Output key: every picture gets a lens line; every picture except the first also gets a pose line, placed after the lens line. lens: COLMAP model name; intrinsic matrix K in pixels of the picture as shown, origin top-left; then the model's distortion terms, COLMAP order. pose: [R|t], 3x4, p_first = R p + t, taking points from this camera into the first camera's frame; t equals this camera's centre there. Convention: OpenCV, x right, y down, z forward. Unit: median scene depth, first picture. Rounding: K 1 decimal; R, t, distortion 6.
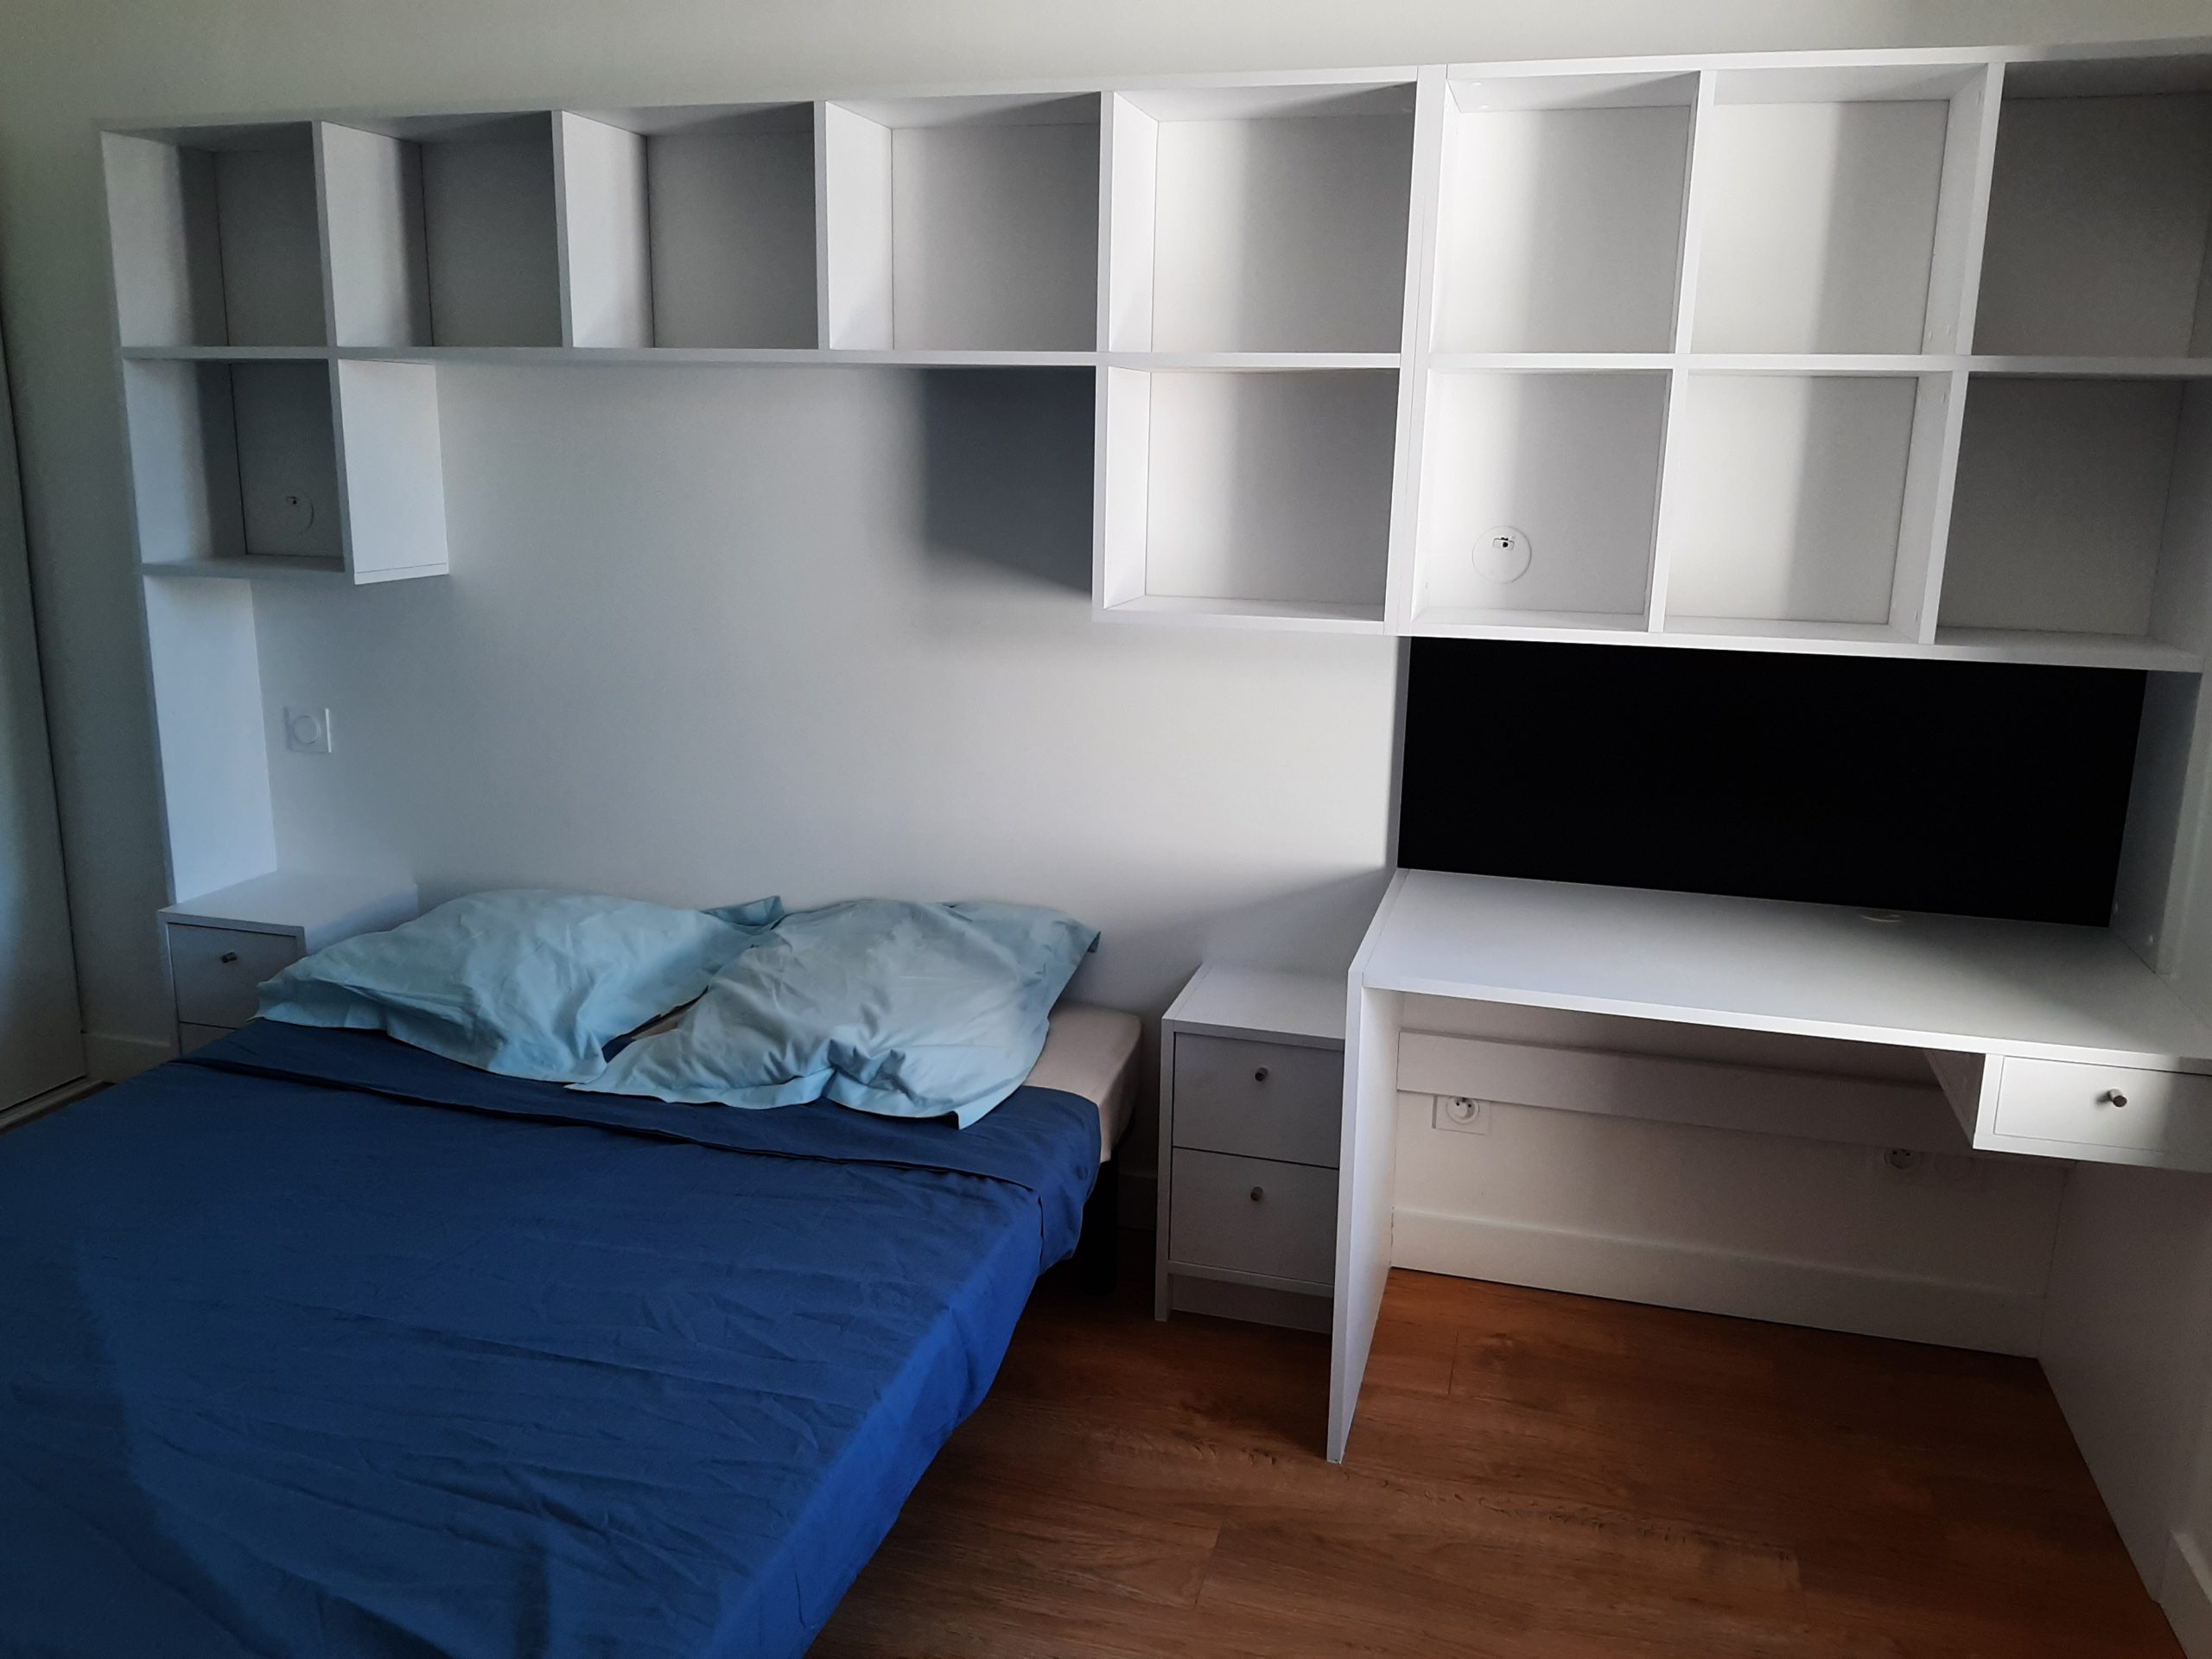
lens RADIAL K [[1737.1, 0, 1106.4], [0, 1737.1, 823.0], [0, 0, 1]] dist [0.047949, -0.049320]
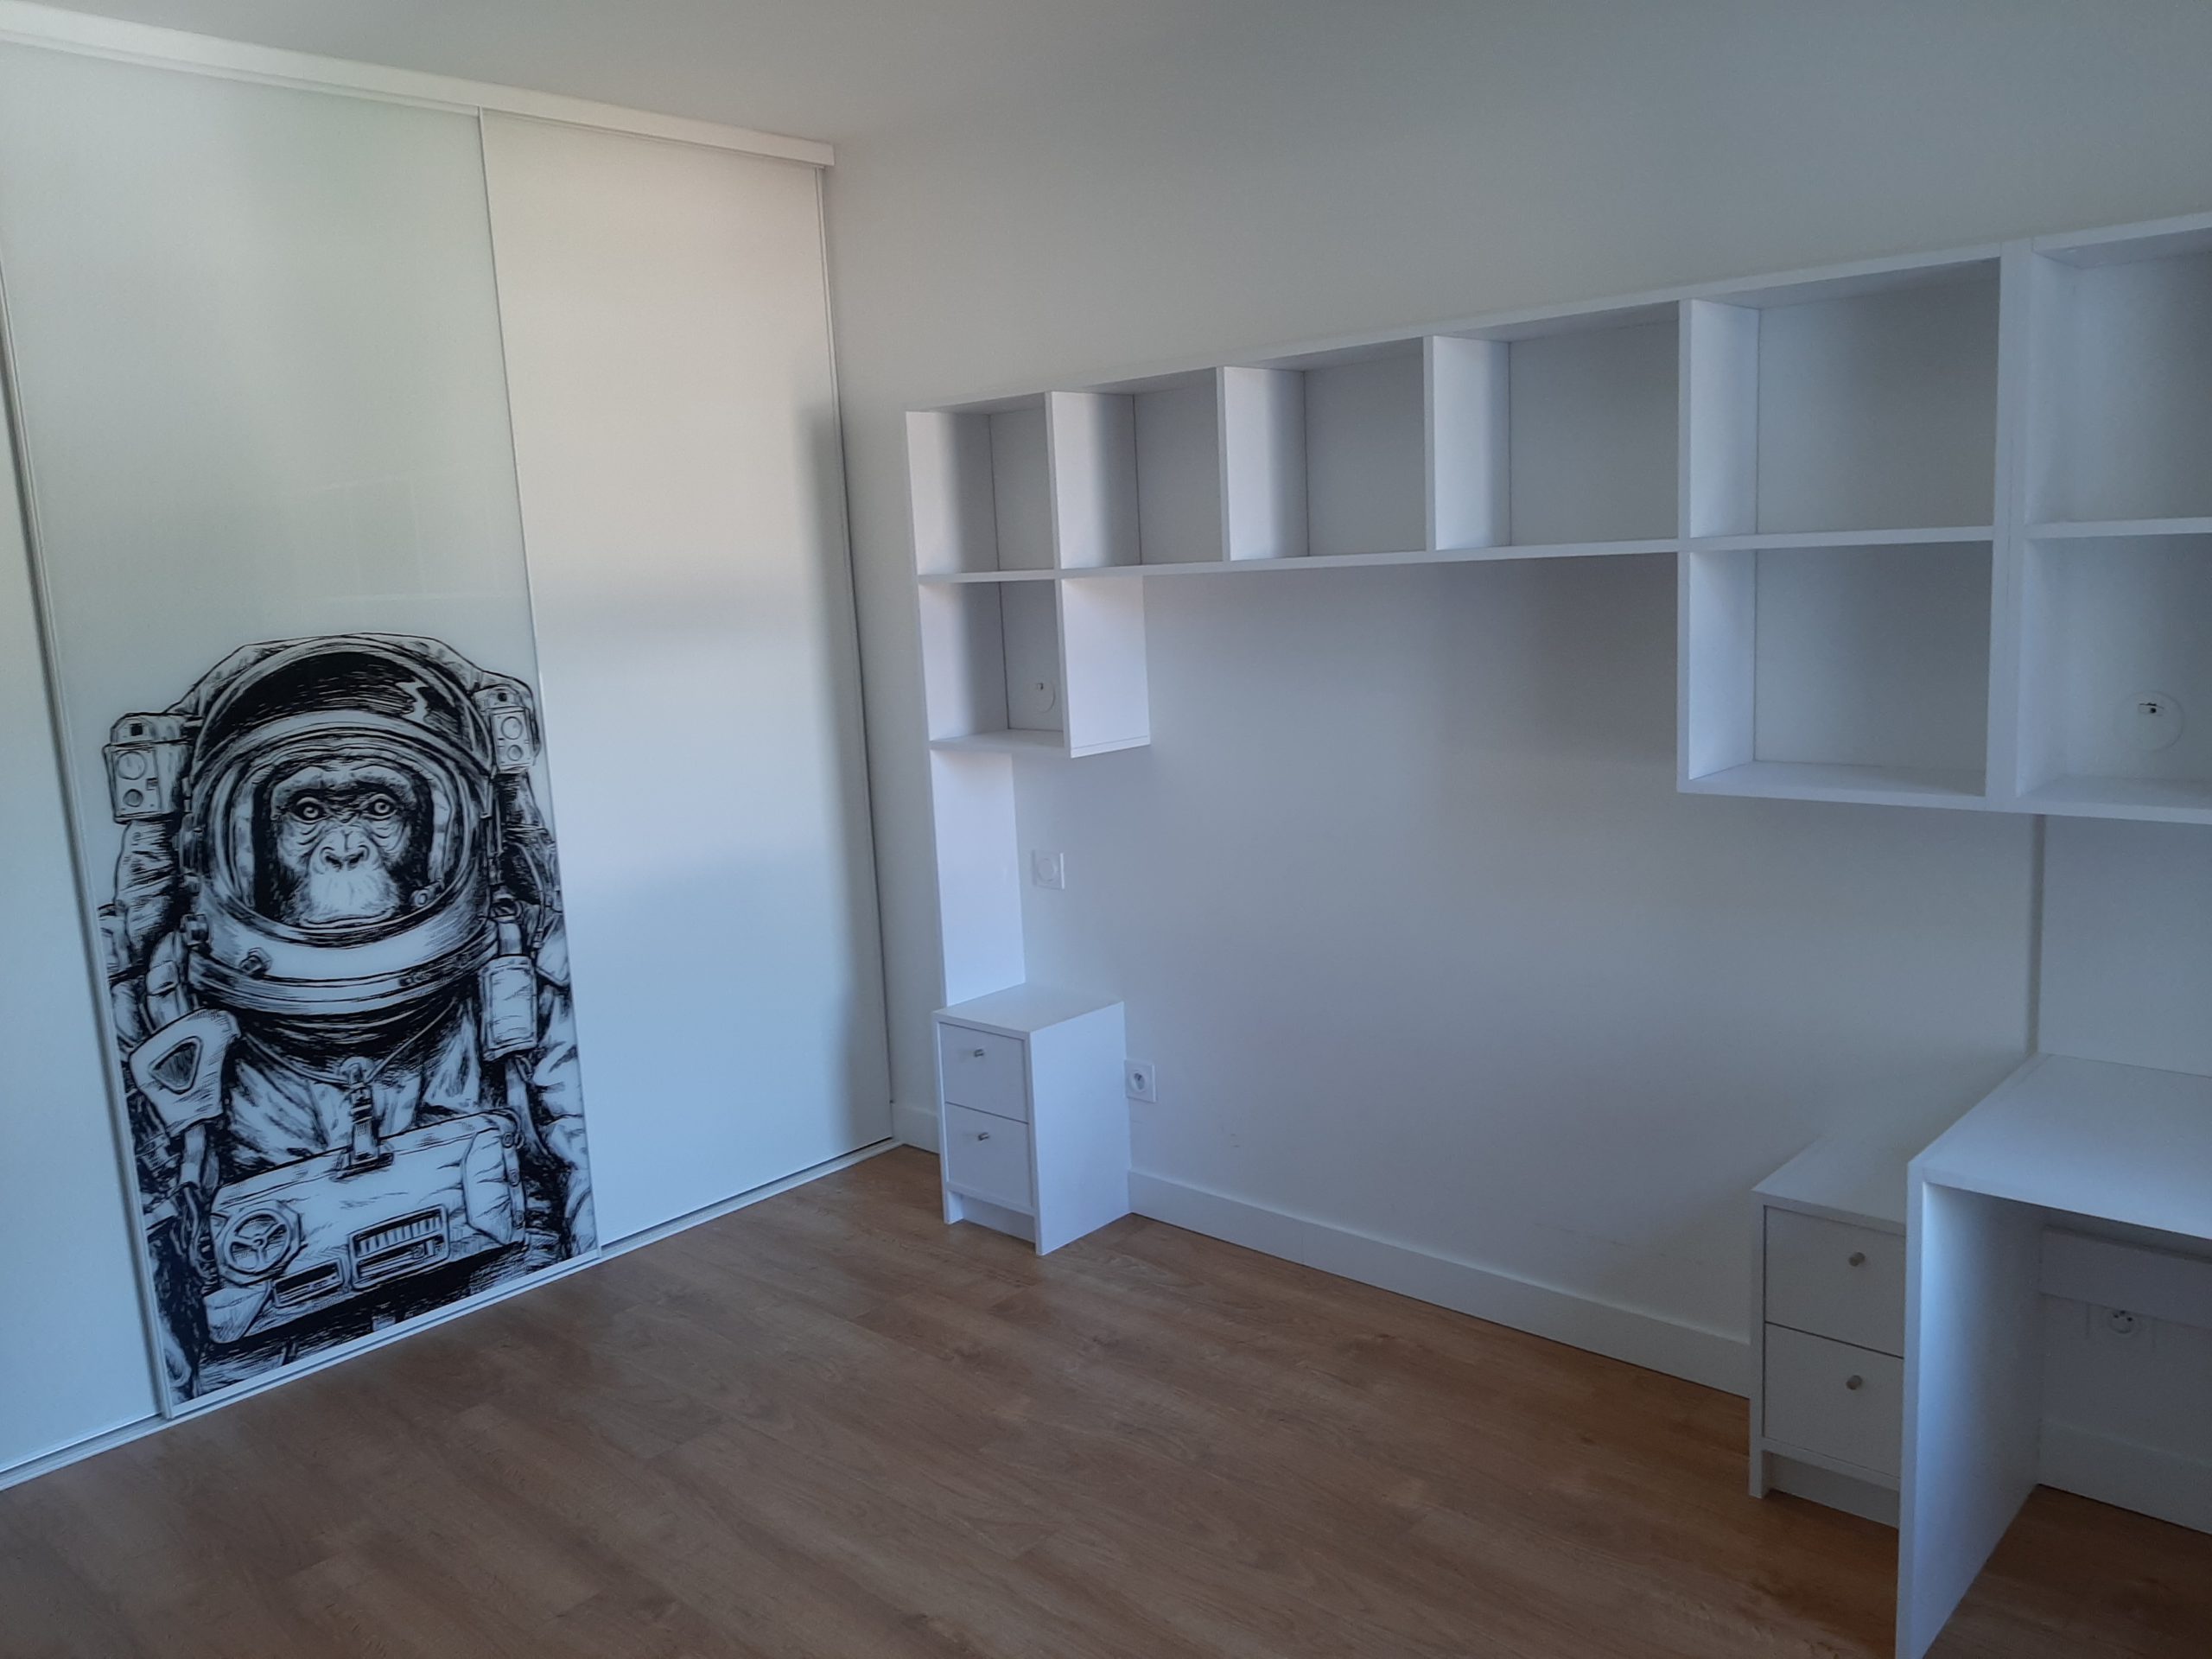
lens RADIAL K [[1737.1, 0, 1104.5], [0, 1737.1, 833.2], [0, 0, 1]] dist [0.047949, -0.049320]
pose [[0.891372, 0.013788, -0.453064, 0.148176], [-0.037713, 0.998328, -0.043814, -0.031483], [0.451702, 0.056141, 0.890401, -0.071741]]
